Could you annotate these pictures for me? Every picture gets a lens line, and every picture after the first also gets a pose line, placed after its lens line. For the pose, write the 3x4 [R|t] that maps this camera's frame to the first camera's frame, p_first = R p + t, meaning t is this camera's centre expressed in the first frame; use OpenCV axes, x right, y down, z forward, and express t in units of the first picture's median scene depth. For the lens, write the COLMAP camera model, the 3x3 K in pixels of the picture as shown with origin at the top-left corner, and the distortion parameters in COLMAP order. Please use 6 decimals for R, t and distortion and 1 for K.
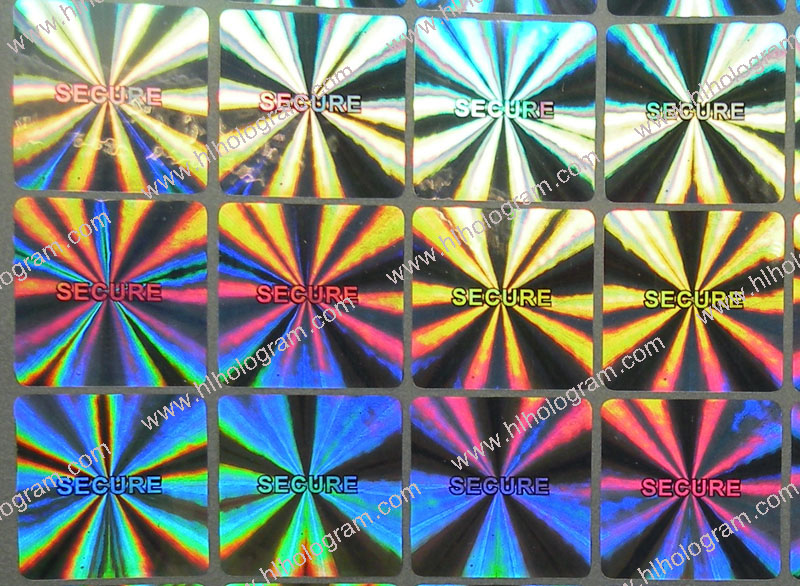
lens RADIAL K [[740.1, 0, 399.8], [0, 740.1, 295.0], [0, 0, 1]] dist [0.051564, 0.002980]
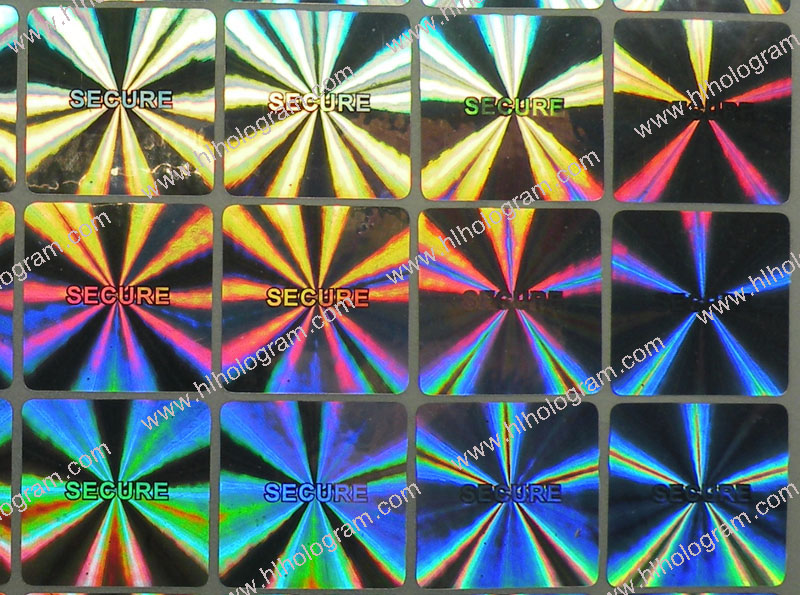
lens RADIAL K [[764.4, 0, 400.4], [0, 764.4, 296.7], [0, 0, 1]] dist [-0.001730, 0.012835]
pose [[0.999474, -0.004319, -0.032149, 0.280524], [0.004268, 0.999990, -0.001635, 0.003979], [0.032155, 0.001497, 0.999482, 0.010538]]
